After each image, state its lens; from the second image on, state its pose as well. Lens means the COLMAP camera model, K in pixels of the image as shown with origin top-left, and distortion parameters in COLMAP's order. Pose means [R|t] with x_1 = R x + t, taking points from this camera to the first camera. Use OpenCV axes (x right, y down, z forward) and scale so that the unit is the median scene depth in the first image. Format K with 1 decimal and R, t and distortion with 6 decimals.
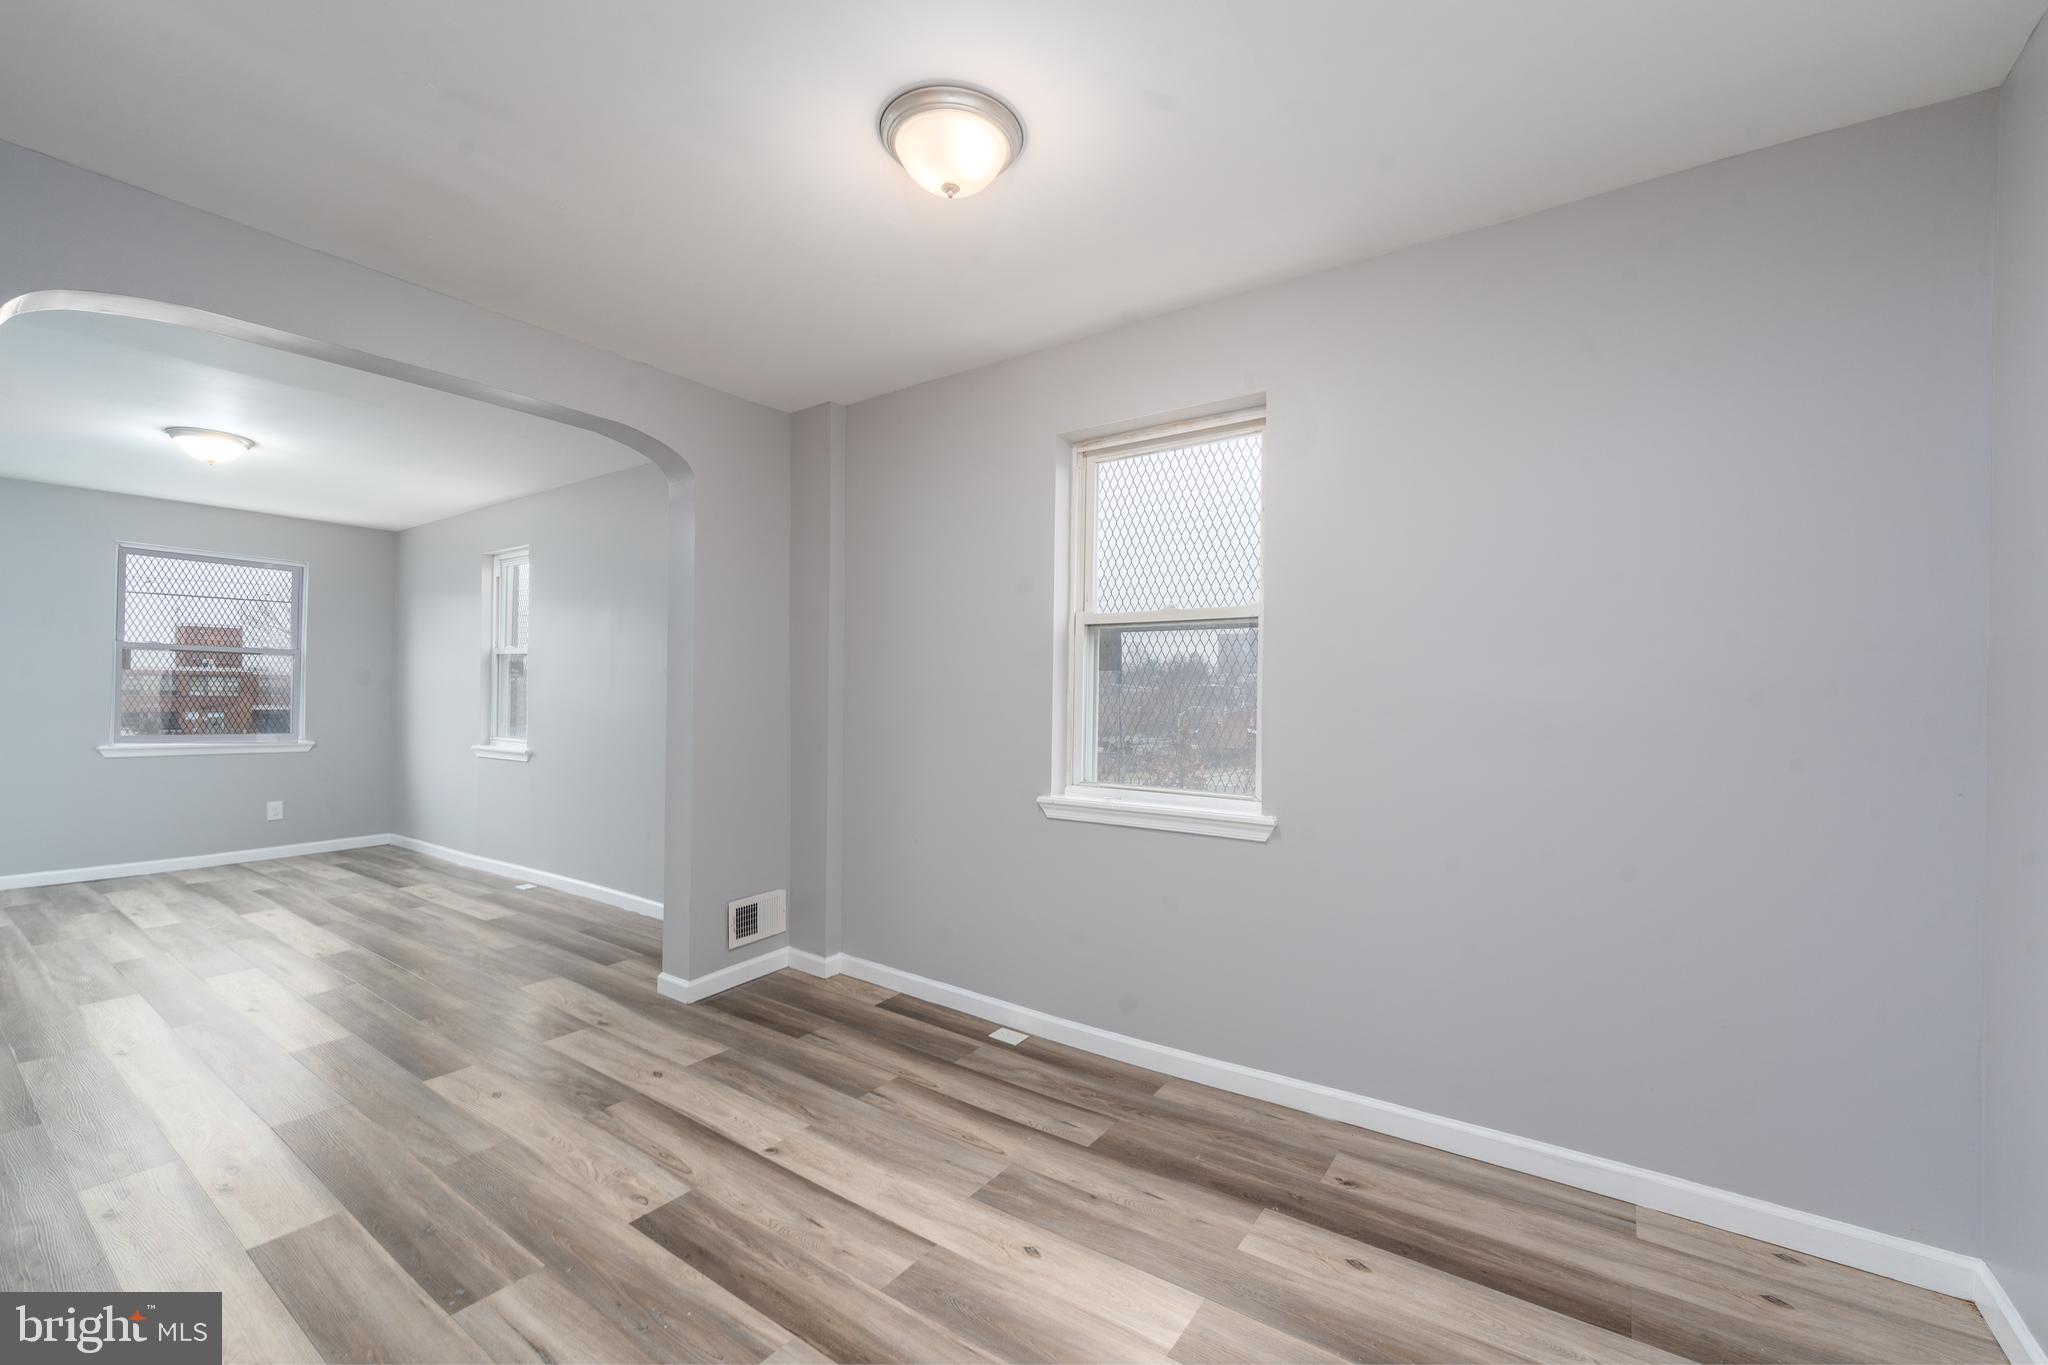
lens RADIAL K [[854.0, 0, 1003.8], [0, 854.0, 703.3], [0, 0, 1]] dist [0.000898, 0.000064]
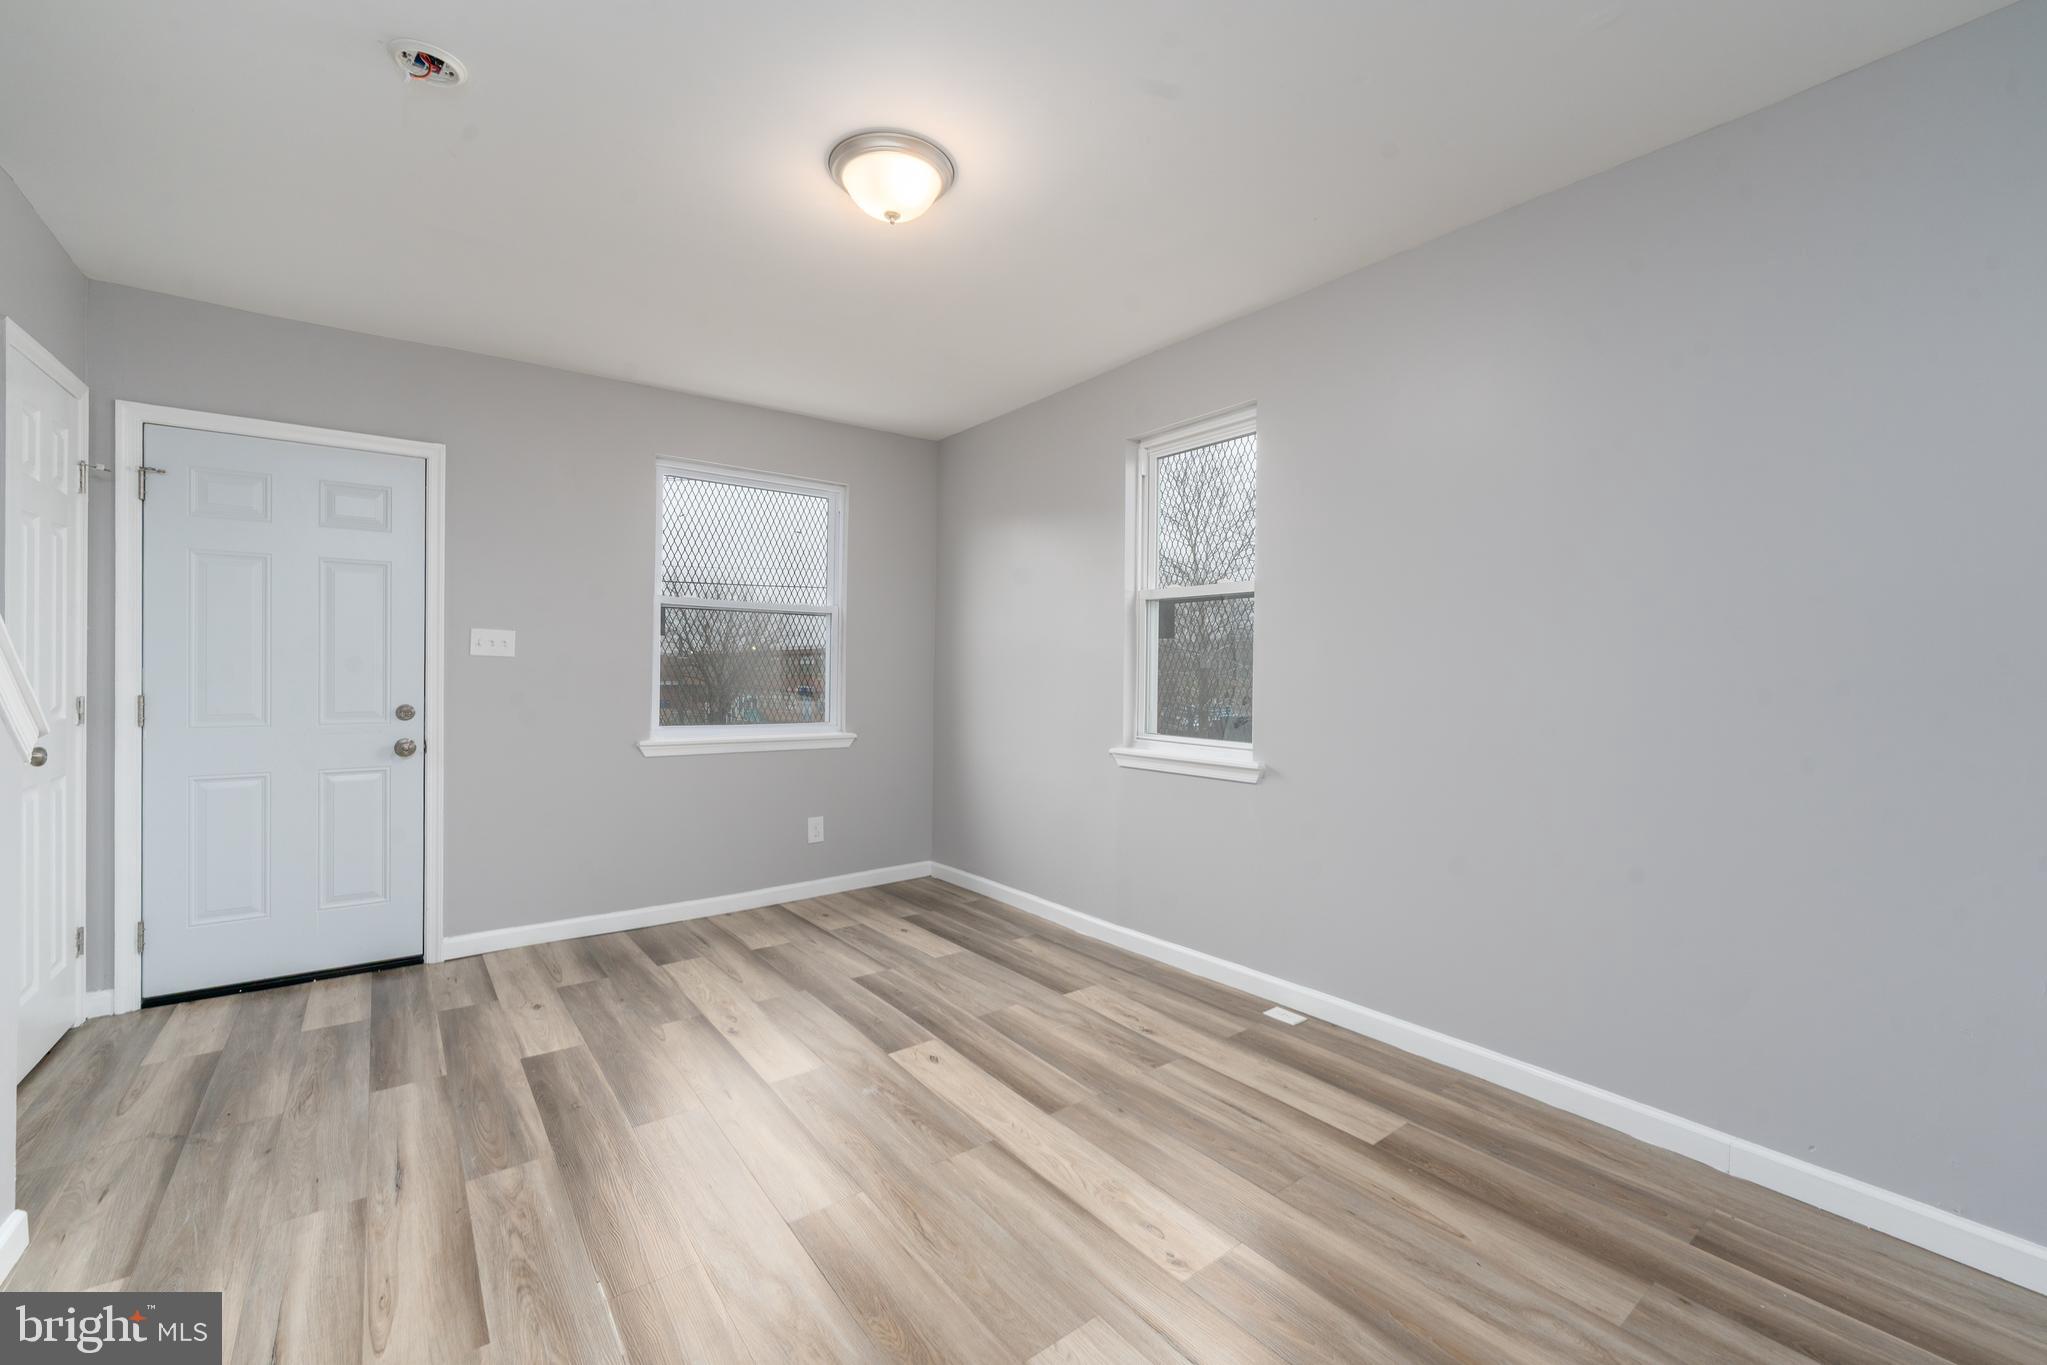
lens RADIAL K [[862.1, 0, 1023.5], [0, 862.1, 682.5], [0, 0, 1]] dist [-0.000567, -0.000136]
pose [[0.957362, -0.001655, -0.288885, -0.734874], [0.005394, 0.999912, 0.012147, -0.014535], [0.288840, -0.013188, 0.957287, 0.540681]]
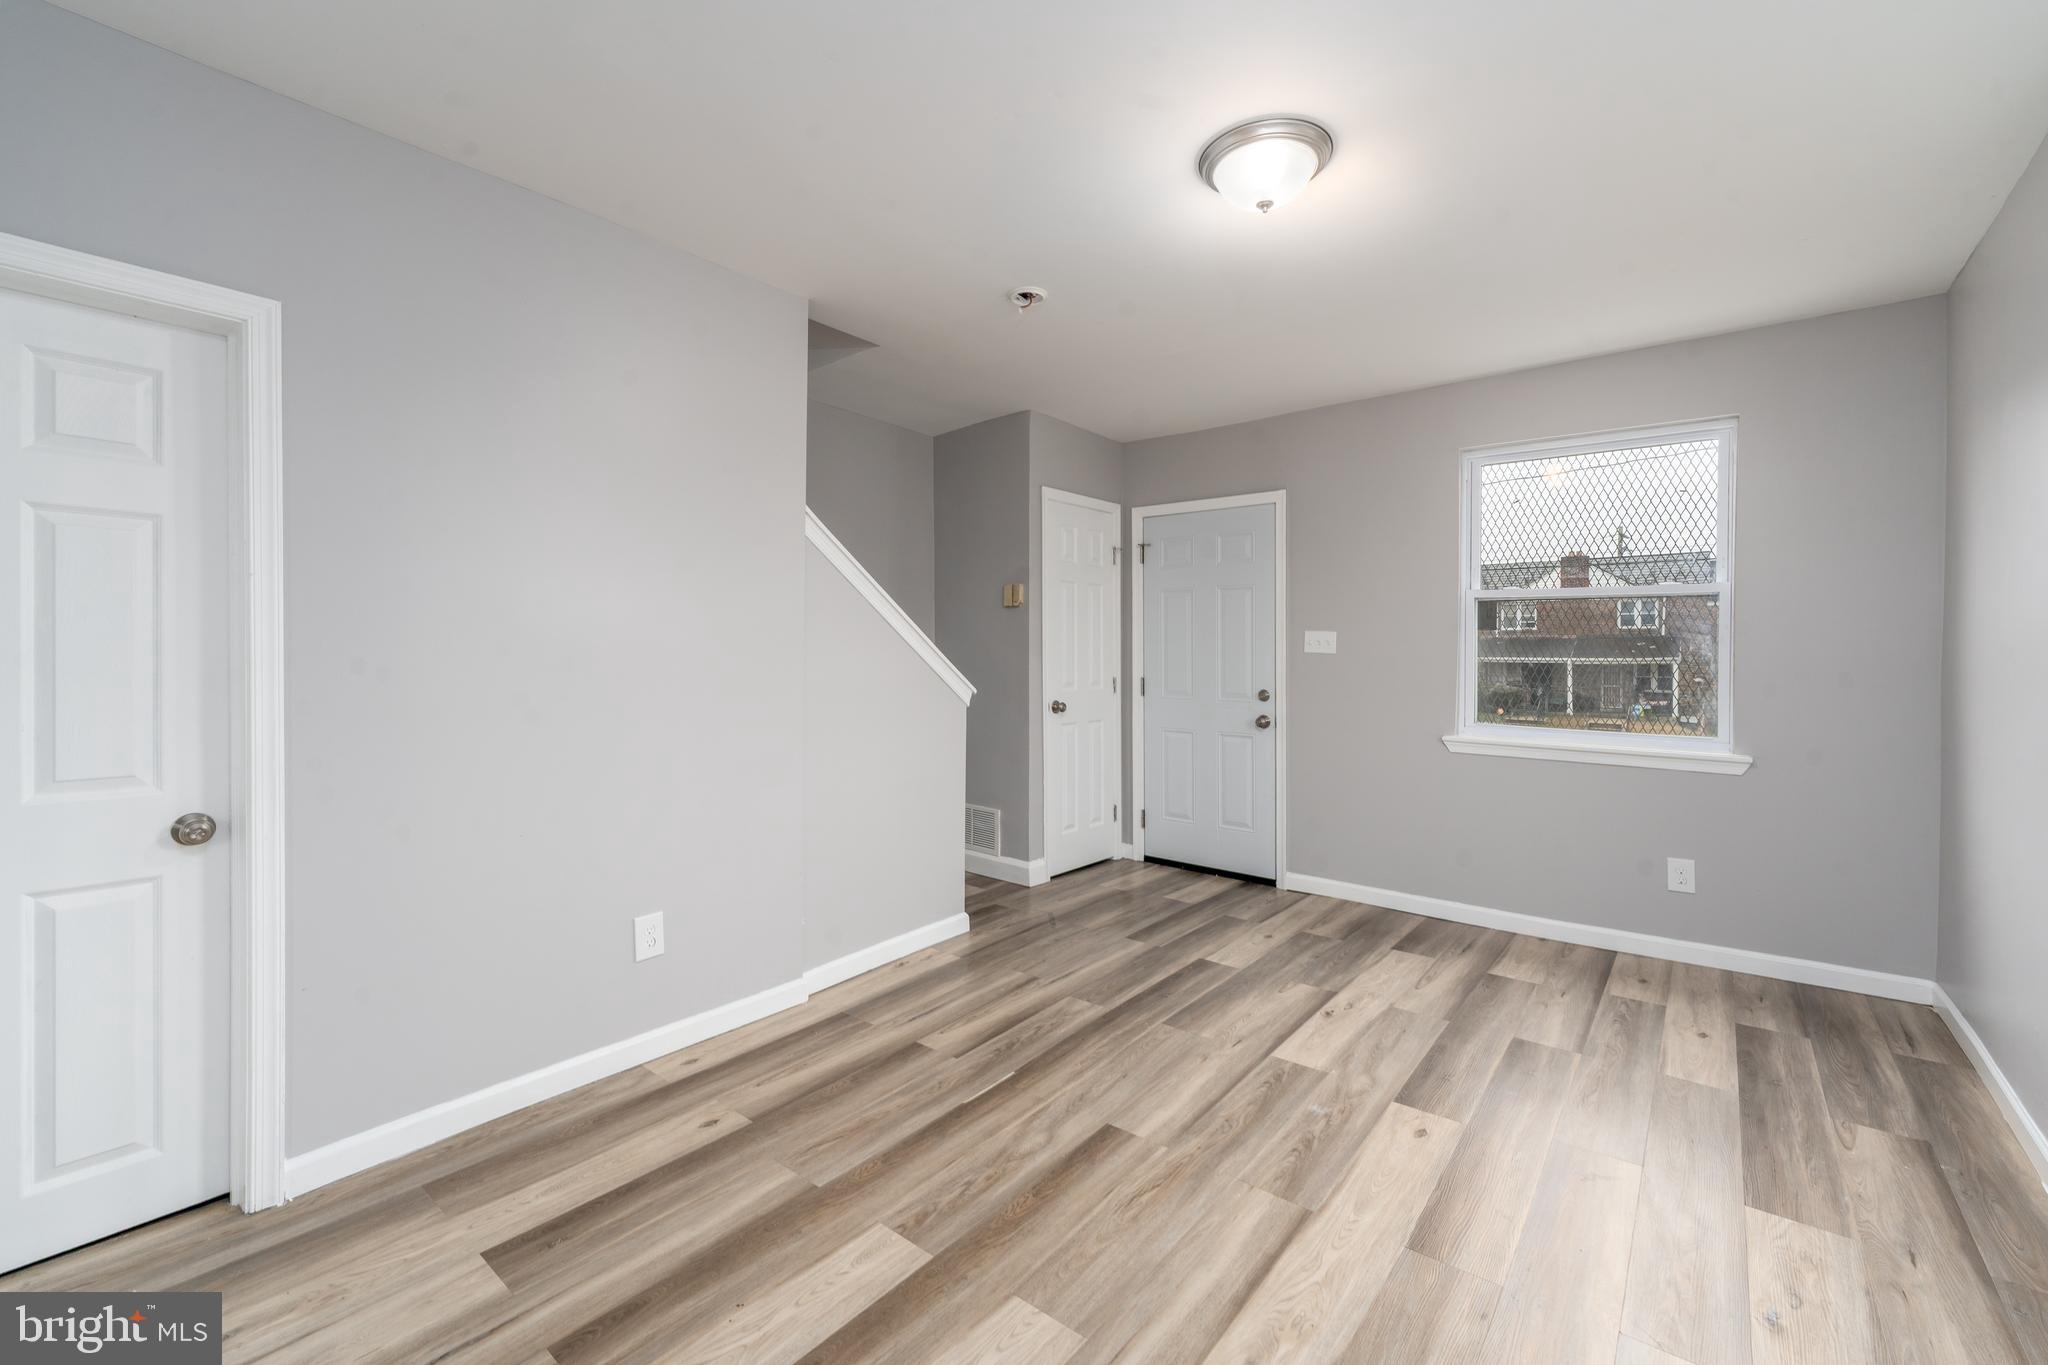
lens RADIAL K [[825.5, 0, 1012.5], [0, 825.5, 657.8], [0, 0, 1]] dist [0.002448, -0.000139]
pose [[-0.054048, -0.005913, -0.998521, -0.439353], [-0.009320, 0.999942, -0.005417, -0.018480], [0.998495, 0.009013, -0.054100, 0.920716]]
